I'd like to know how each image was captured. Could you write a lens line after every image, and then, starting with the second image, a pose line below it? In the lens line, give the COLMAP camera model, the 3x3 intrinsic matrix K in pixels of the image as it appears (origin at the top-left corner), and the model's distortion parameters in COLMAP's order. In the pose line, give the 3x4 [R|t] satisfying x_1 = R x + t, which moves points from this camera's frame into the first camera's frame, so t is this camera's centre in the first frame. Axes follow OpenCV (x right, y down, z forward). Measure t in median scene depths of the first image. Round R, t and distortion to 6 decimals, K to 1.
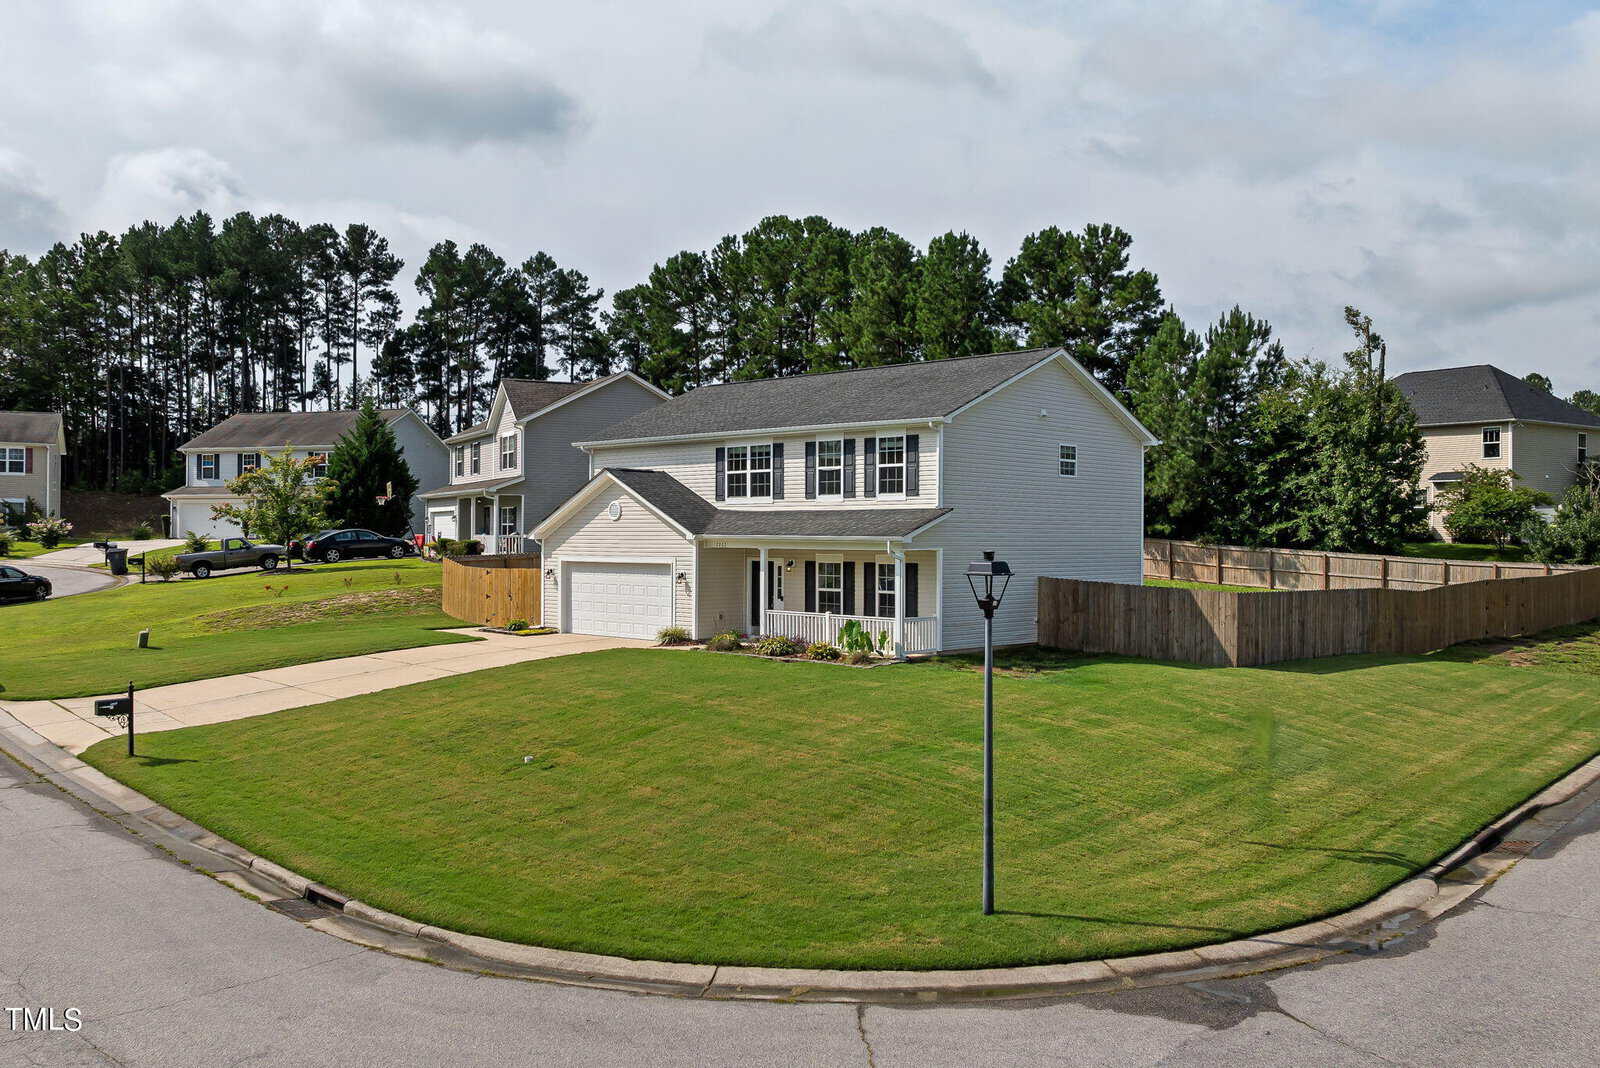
lens RADIAL K [[1352.9, 0, 783.5], [0, 1352.9, 535.8], [0, 0, 1]] dist [-0.019203, -0.004911]
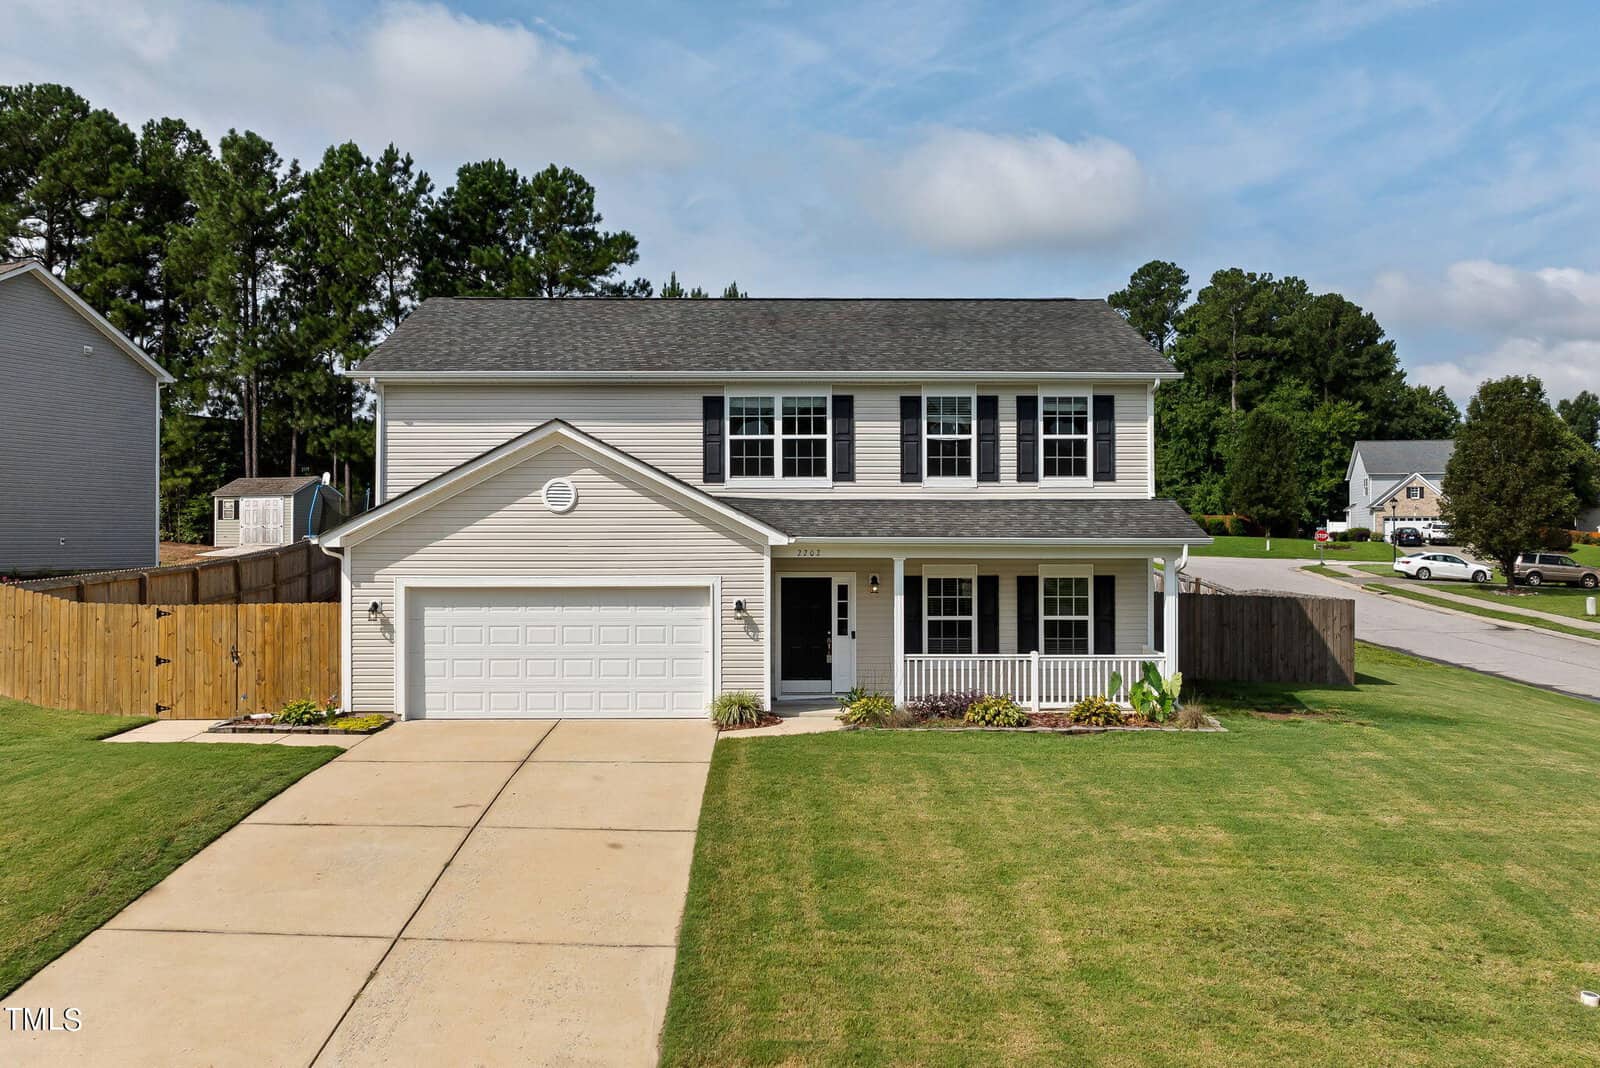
lens RADIAL K [[1352.9, 0, 799.3], [0, 1352.9, 522.4], [0, 0, 1]] dist [-0.019203, -0.004911]
pose [[0.710786, 0.002864, 0.703403, -0.314384], [0.003510, 0.999965, -0.007618, -0.001753], [-0.703400, 0.007884, 0.710751, 0.367948]]
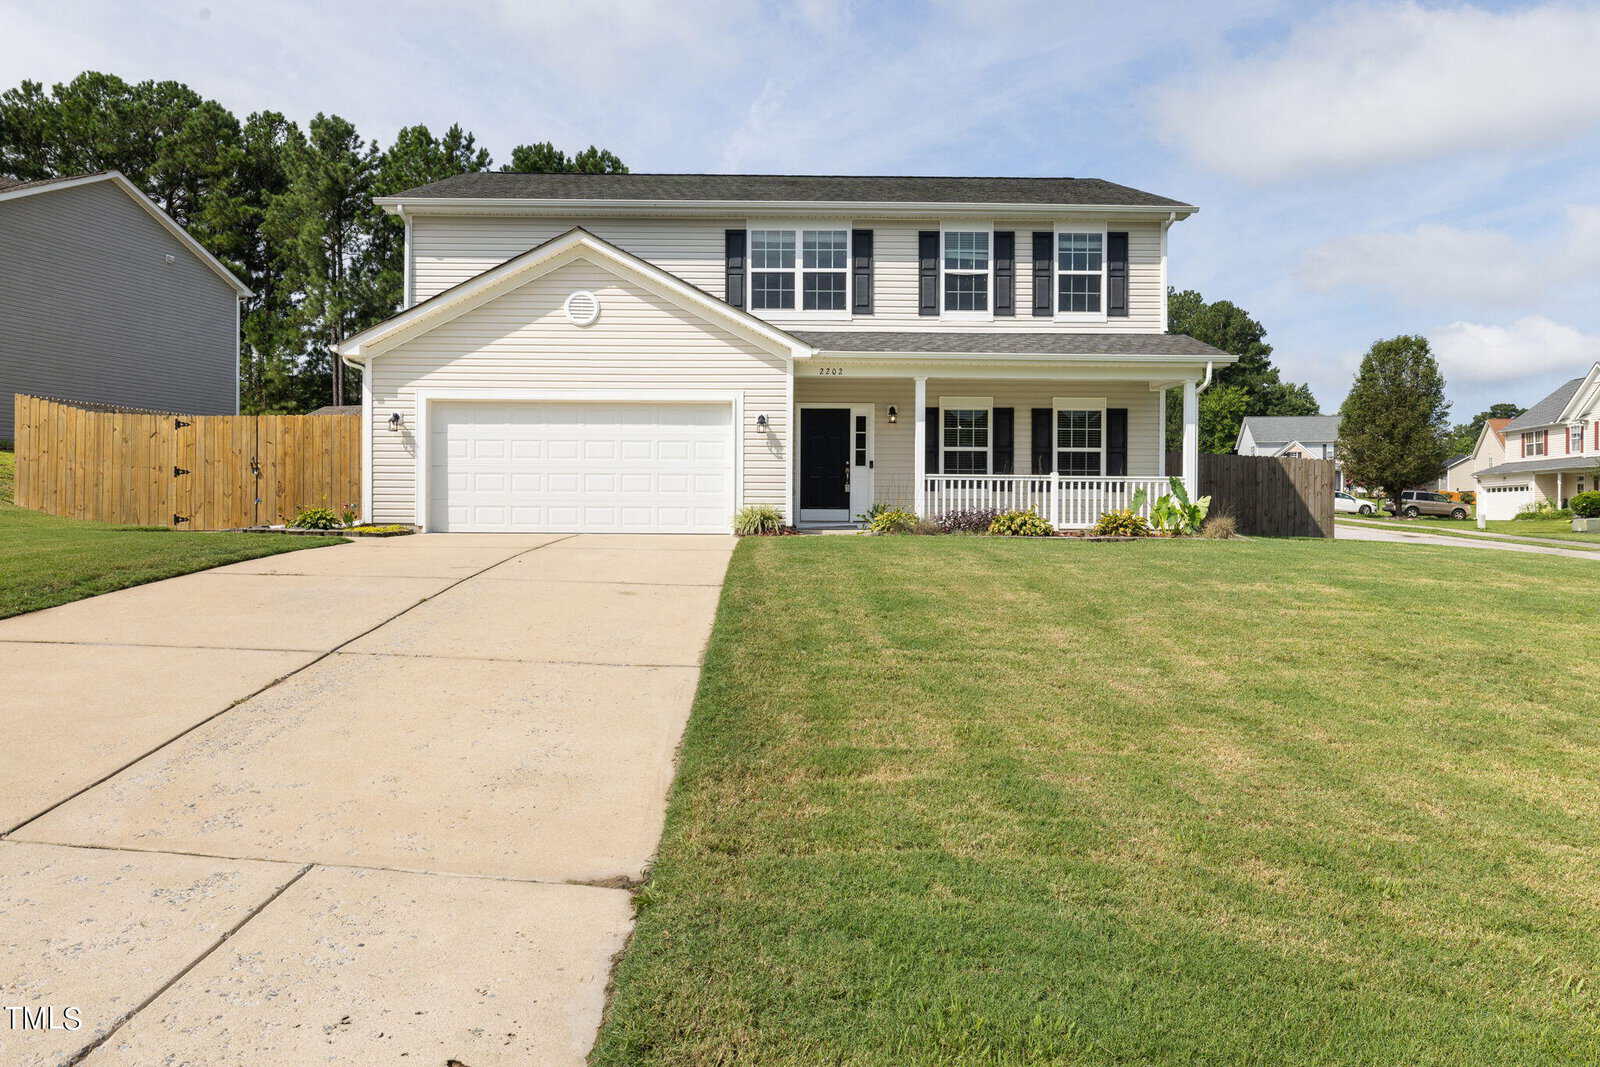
lens RADIAL K [[1037.4, 0, 787.8], [0, 1037.4, 518.0], [0, 0, 1]] dist [0.004934, -0.001237]
pose [[0.712648, -0.001981, 0.701519, -0.256110], [-0.002228, 0.999985, 0.005088, 0.046358], [-0.701518, -0.005189, 0.712633, 0.439871]]
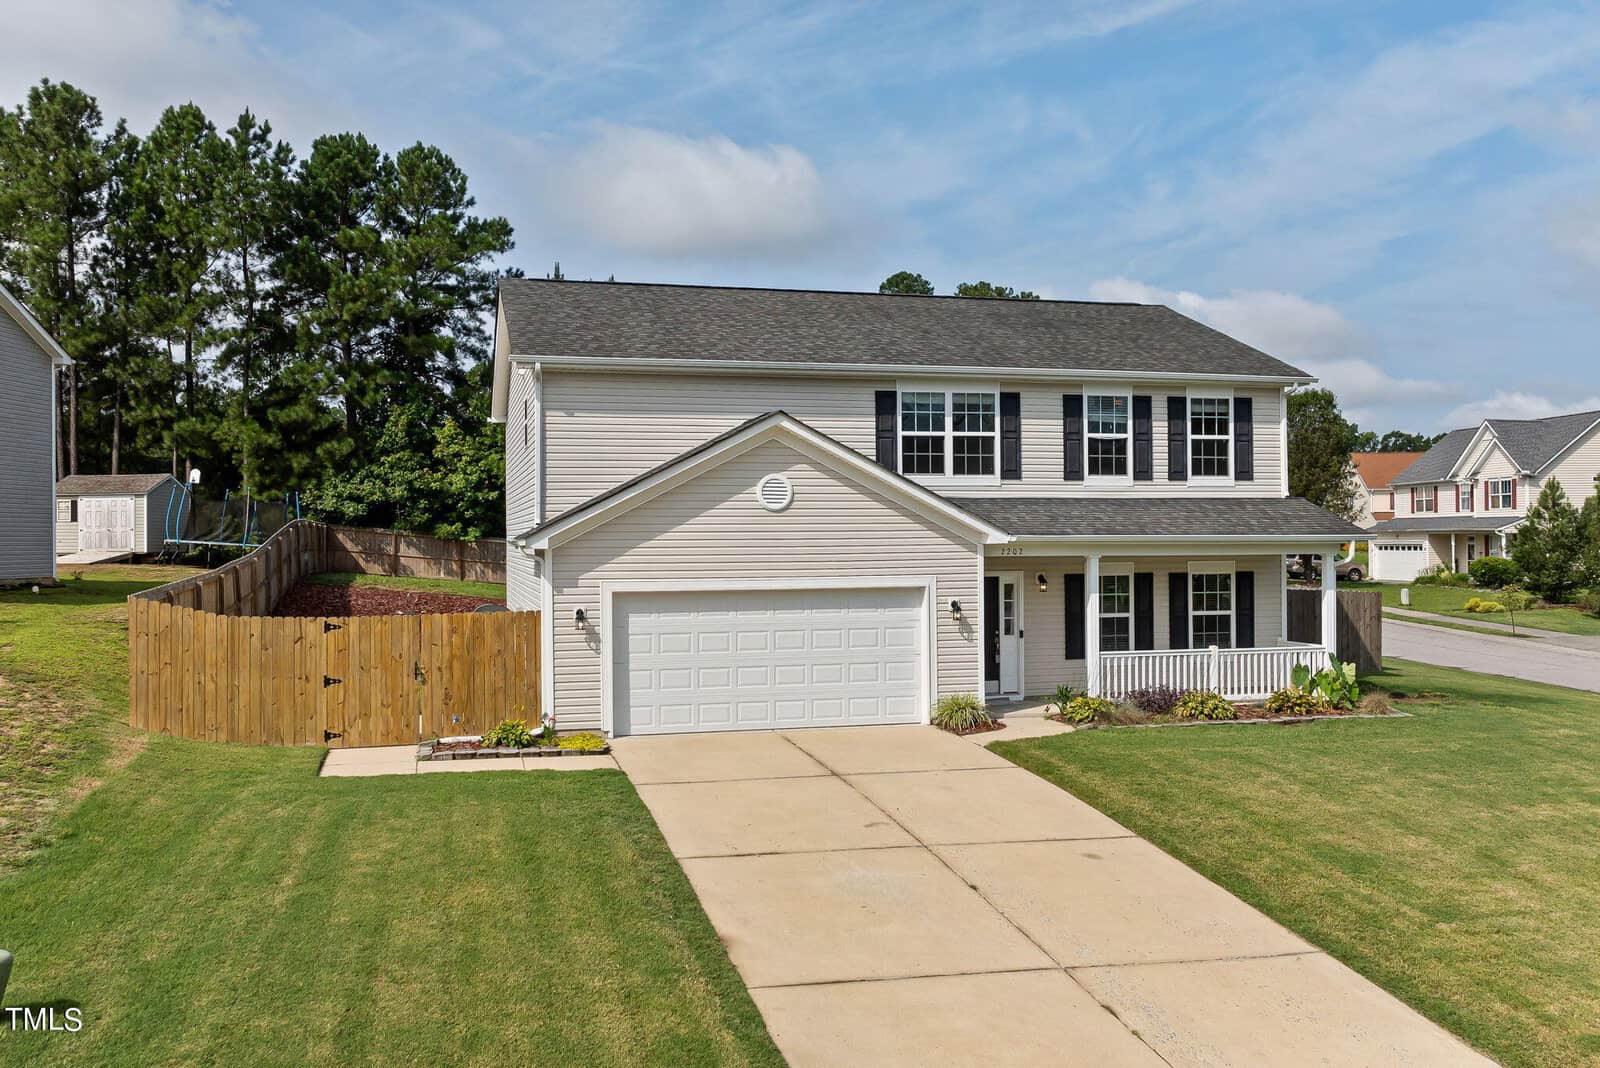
lens RADIAL K [[1352.9, 0, 798.2], [0, 1352.9, 543.1], [0, 0, 1]] dist [-0.019203, -0.004911]
pose [[0.525652, -0.011251, 0.850625, -0.399194], [0.008506, 0.999932, 0.007969, -0.001953], [-0.850657, 0.003047, 0.525712, 0.496617]]
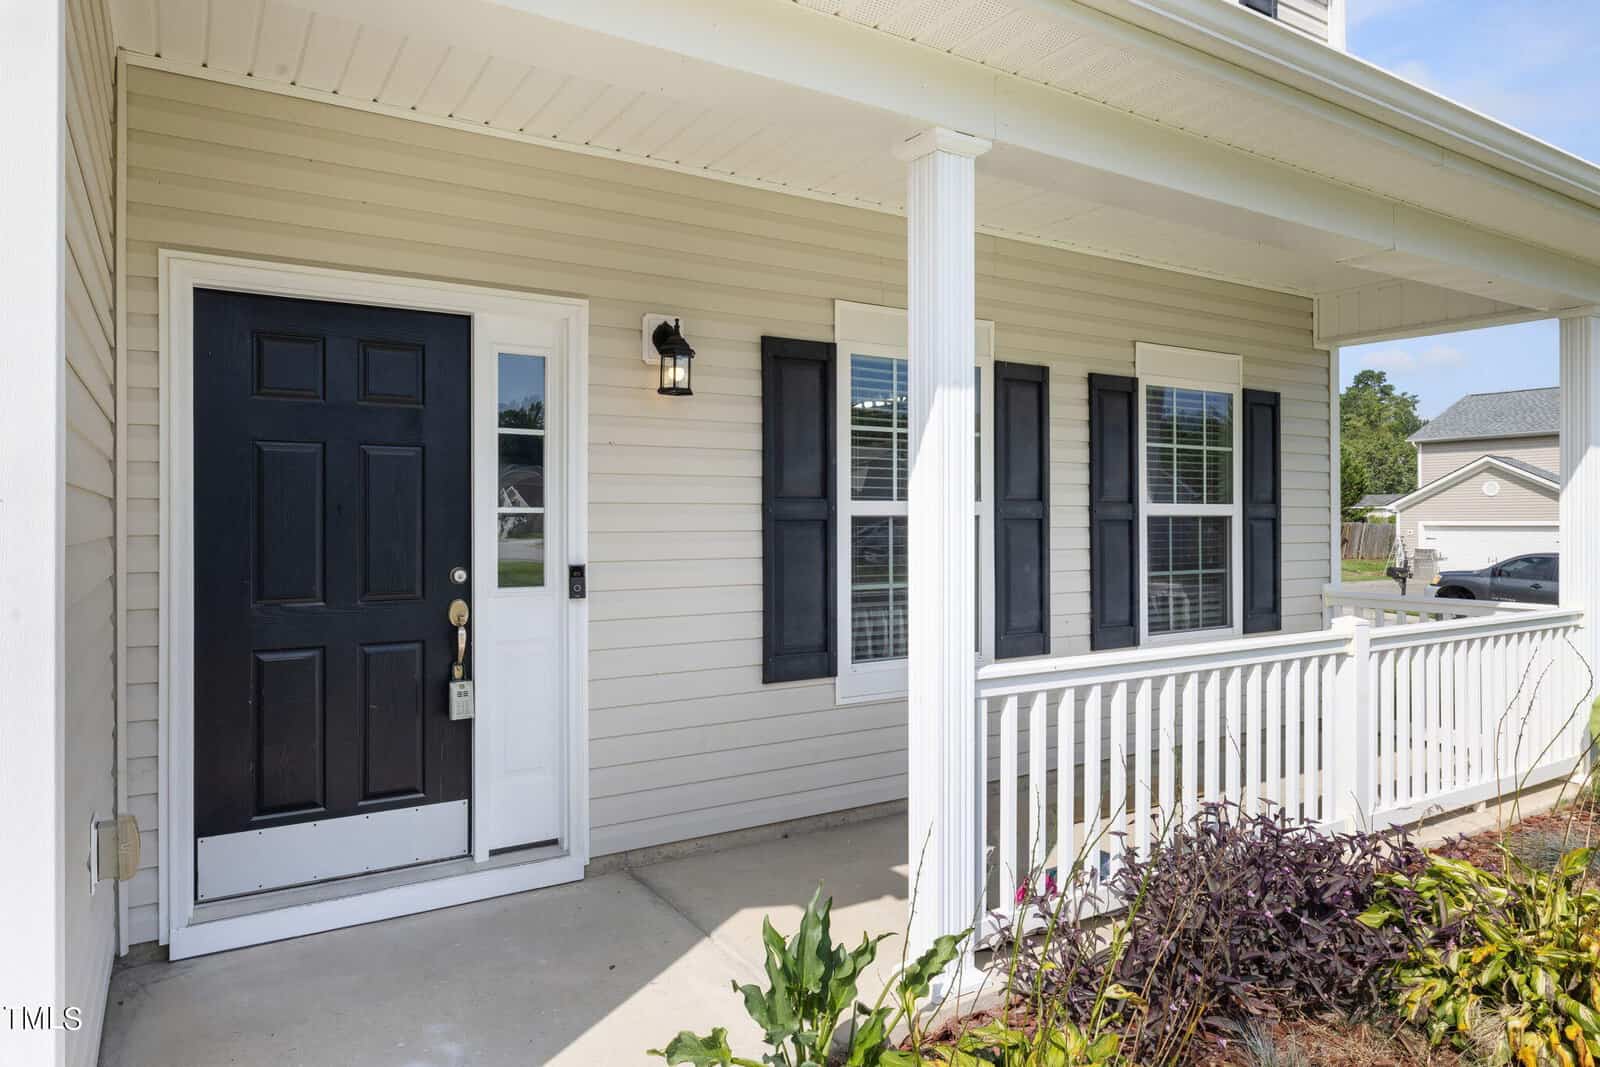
lens RADIAL K [[1037.4, 0, 806.3], [0, 1037.4, 530.9], [0, 0, 1]] dist [0.004934, -0.001237]
pose [[0.233266, -0.003542, 0.972407, -0.067518], [0.012139, 0.999926, 0.000730, 0.027259], [-0.972337, 0.011634, 0.233292, 0.628211]]
